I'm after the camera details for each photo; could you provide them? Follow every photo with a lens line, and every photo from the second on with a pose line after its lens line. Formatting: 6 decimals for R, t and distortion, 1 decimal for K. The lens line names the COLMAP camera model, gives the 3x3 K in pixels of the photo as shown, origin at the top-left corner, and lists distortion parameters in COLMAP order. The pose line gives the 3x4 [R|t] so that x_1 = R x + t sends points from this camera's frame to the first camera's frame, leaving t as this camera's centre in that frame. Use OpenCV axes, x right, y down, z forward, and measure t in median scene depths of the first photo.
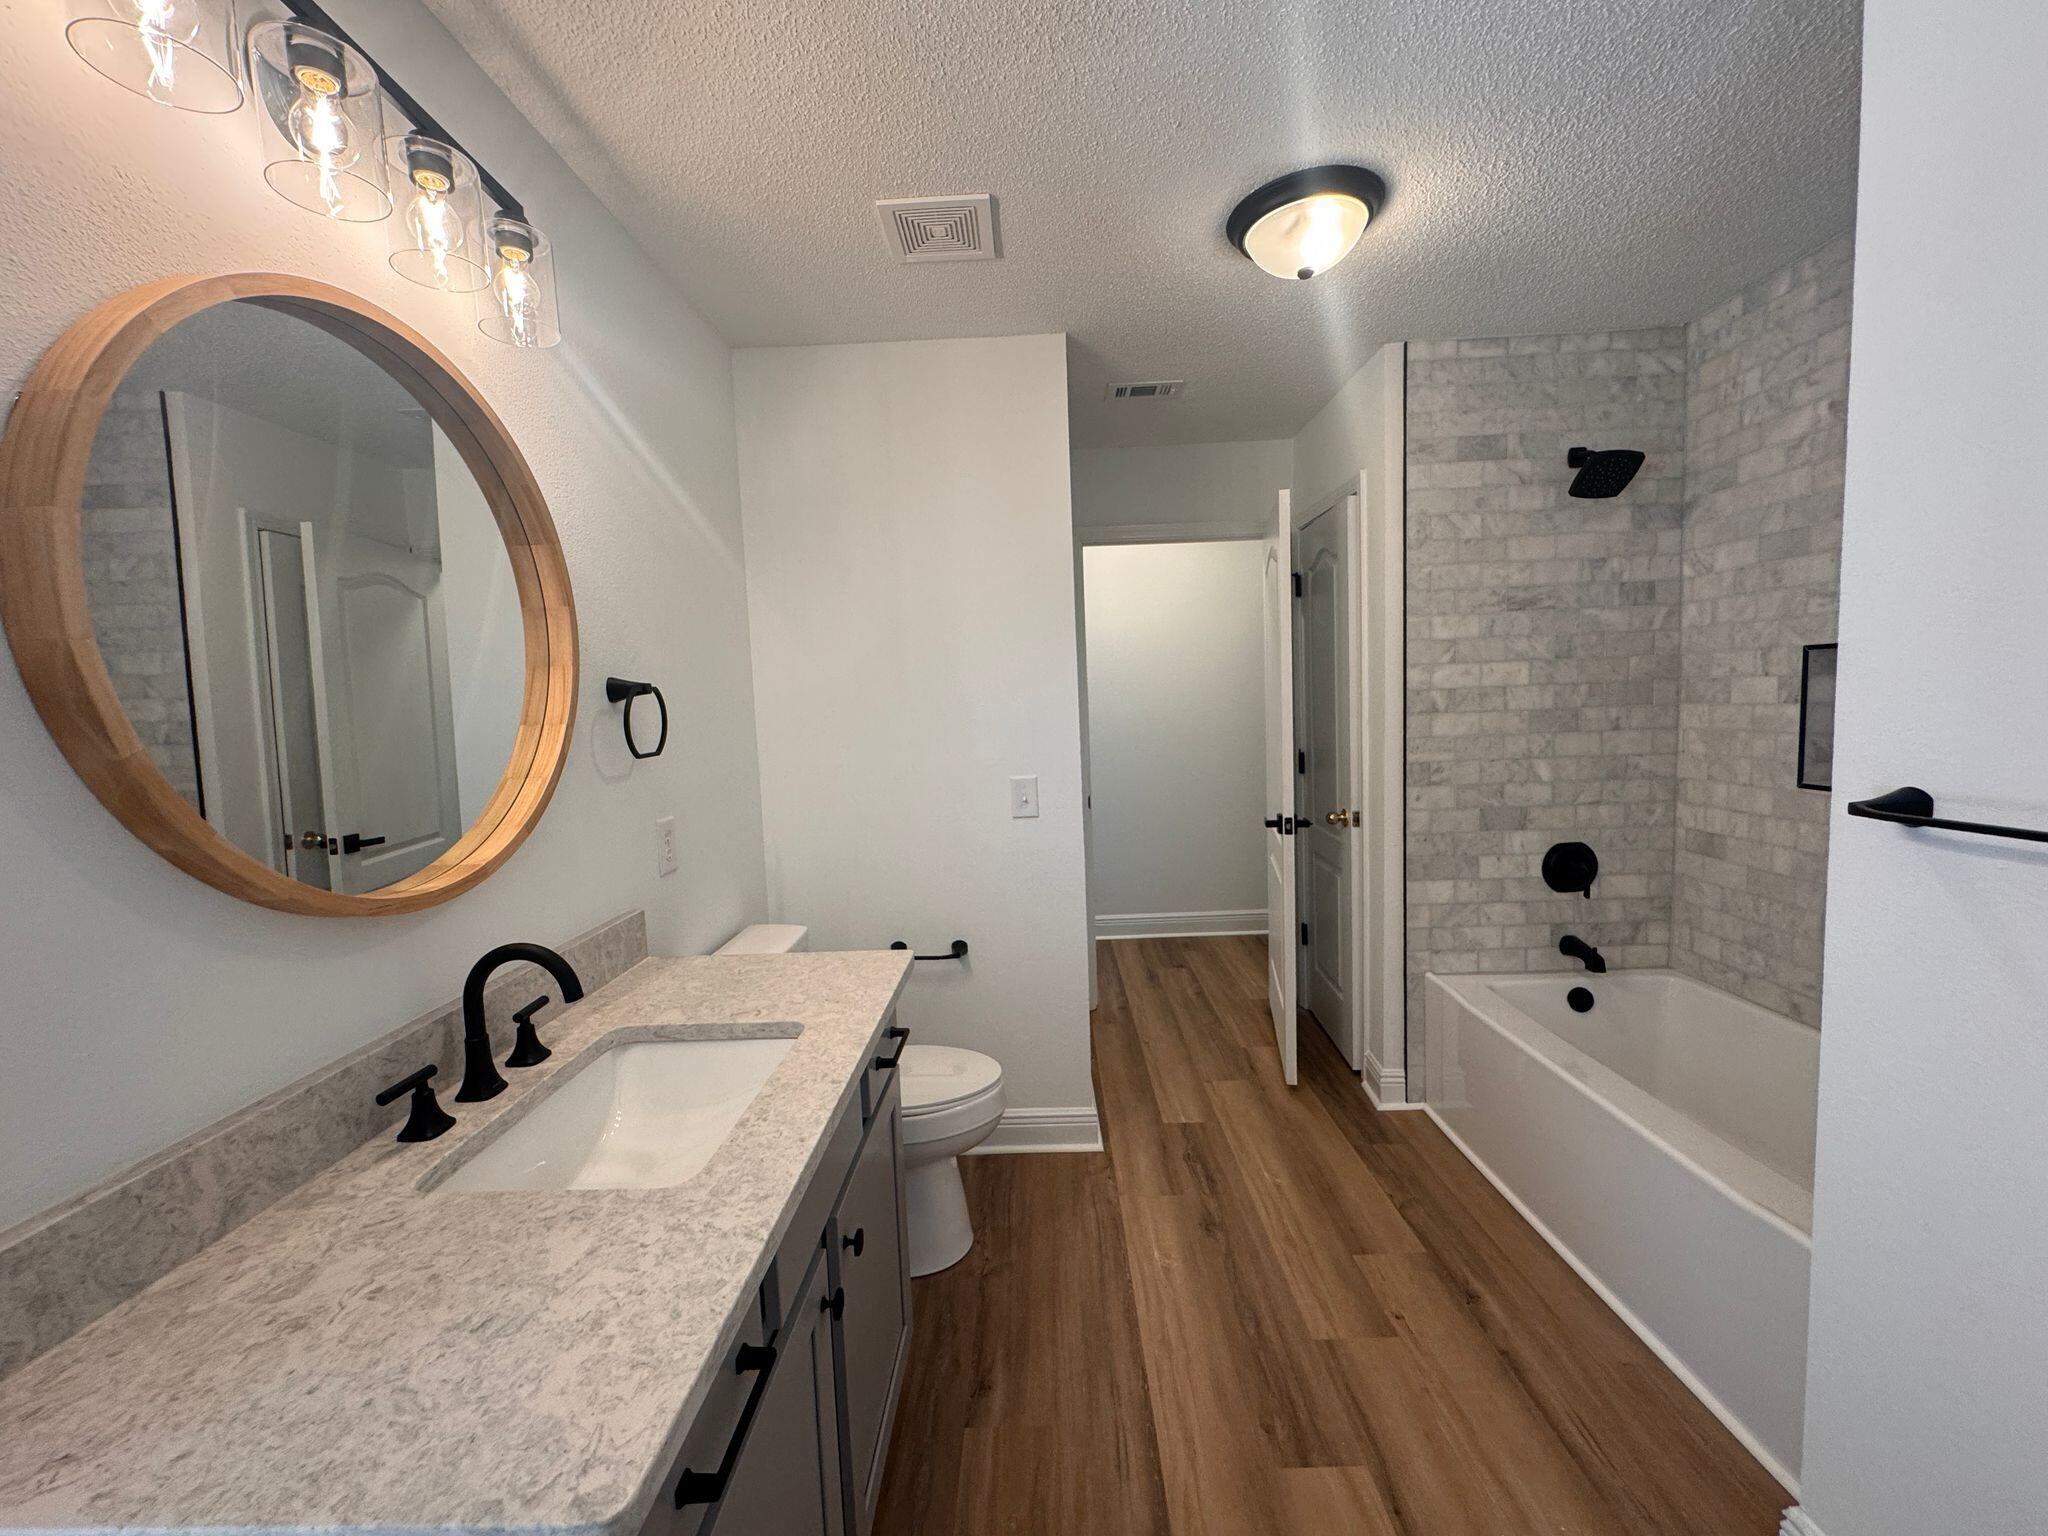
lens RADIAL K [[845.8, 0, 1012.5], [0, 845.8, 758.0], [0, 0, 1]] dist [-0.001070, 0.000028]
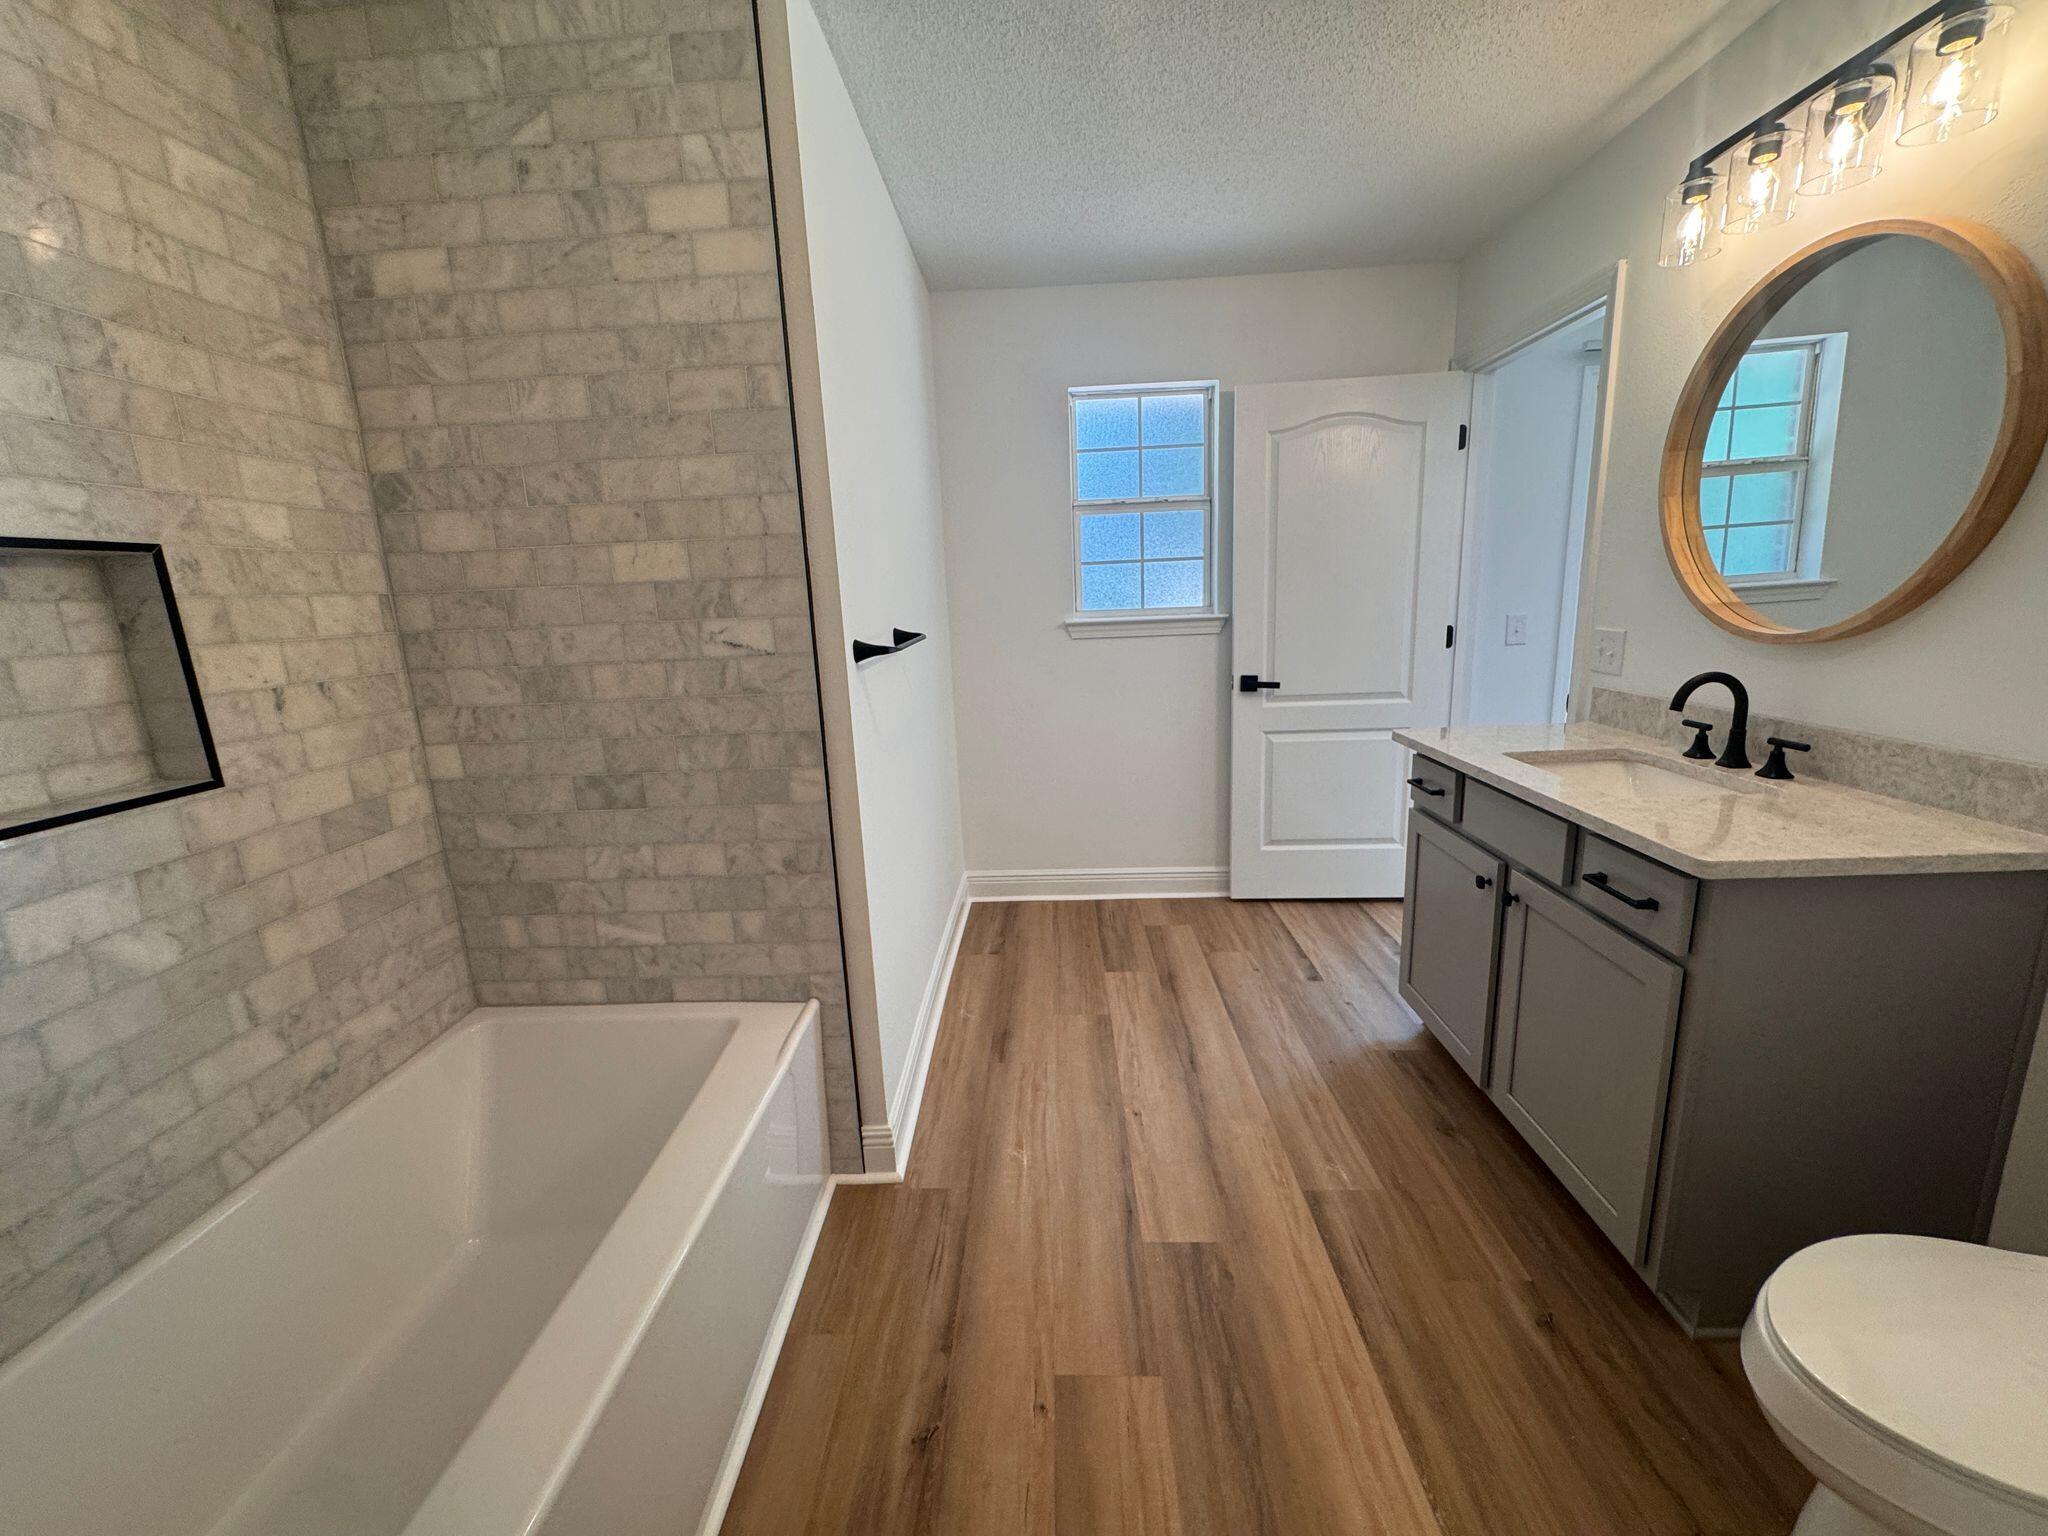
lens RADIAL K [[845.8, 0, 1012.4], [0, 845.8, 773.2], [0, 0, 1]] dist [-0.001070, 0.000028]
pose [[-0.996489, 0.078297, 0.029648, 0.485046], [0.083480, 0.956149, 0.280733, -0.106575], [-0.006368, 0.282222, -0.959328, 1.823558]]
